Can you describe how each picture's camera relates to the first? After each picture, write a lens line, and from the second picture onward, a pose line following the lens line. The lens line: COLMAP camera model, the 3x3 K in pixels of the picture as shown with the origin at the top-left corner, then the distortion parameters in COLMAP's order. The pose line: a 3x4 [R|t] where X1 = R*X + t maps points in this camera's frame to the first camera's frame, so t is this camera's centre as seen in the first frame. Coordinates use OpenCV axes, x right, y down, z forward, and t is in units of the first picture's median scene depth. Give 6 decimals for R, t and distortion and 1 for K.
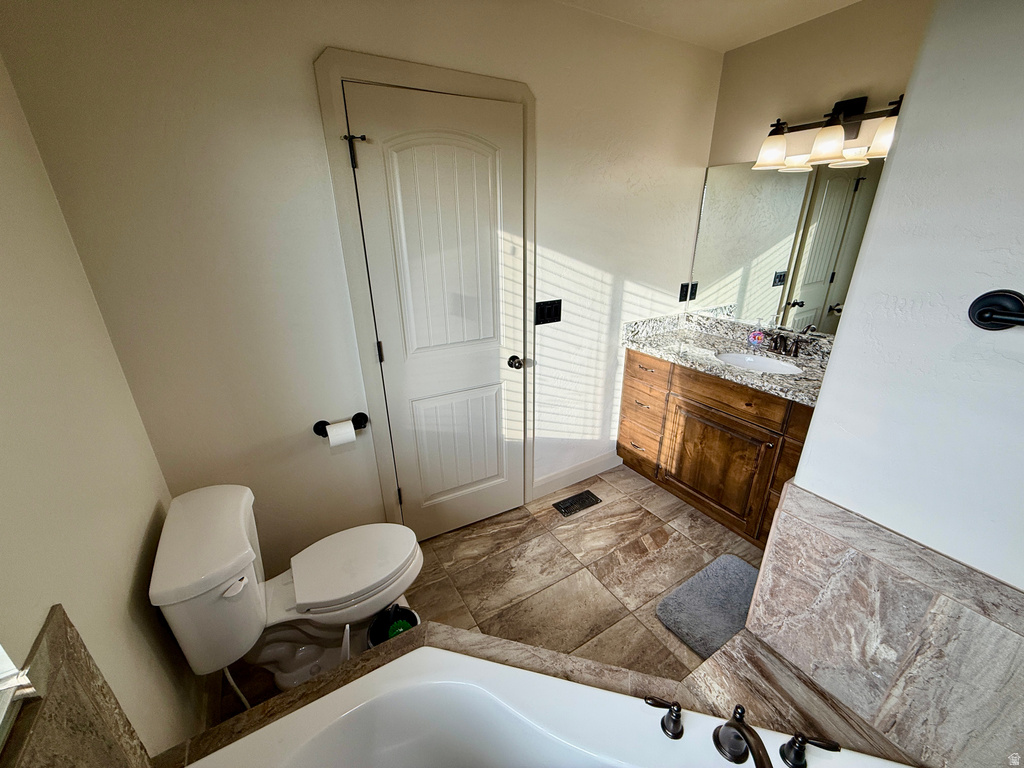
lens RADIAL K [[407.7, 0, 509.9], [0, 407.7, 384.8], [0, 0, 1]] dist [0.000434, -0.000092]
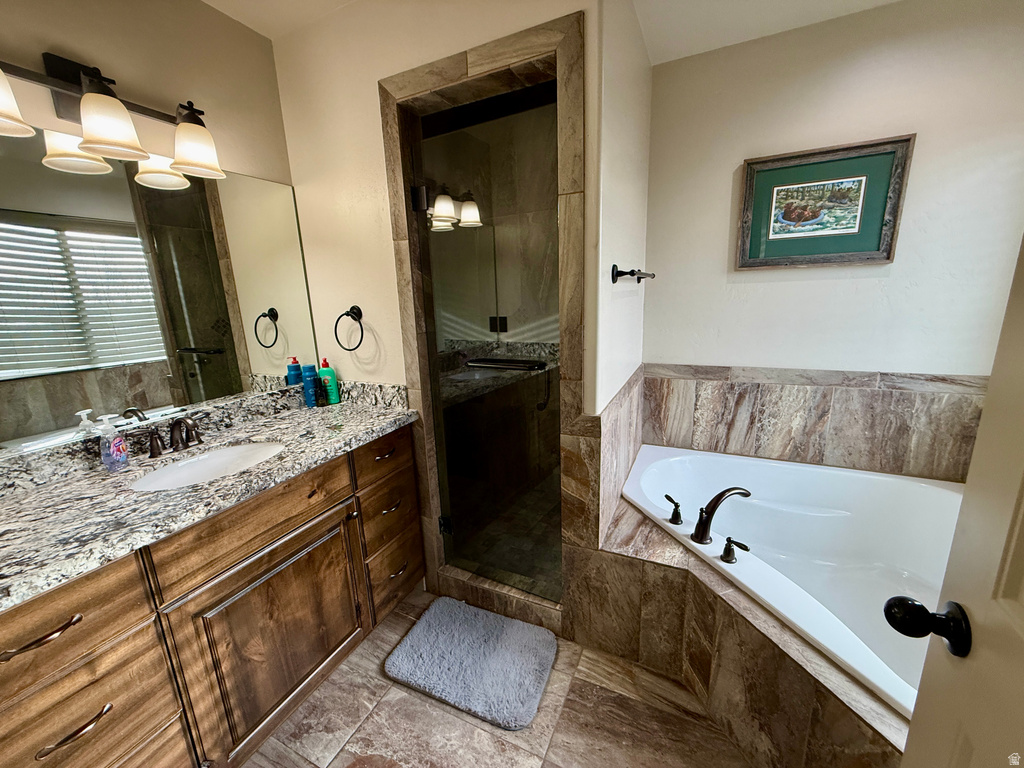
lens RADIAL K [[407.7, 0, 509.9], [0, 407.7, 384.8], [0, 0, 1]] dist [0.000434, -0.000092]
pose [[-0.547680, -0.150684, 0.823008, -0.131913], [0.353841, 0.849643, 0.391028, -0.248975], [-0.758184, 0.505372, -0.412014, 0.896954]]
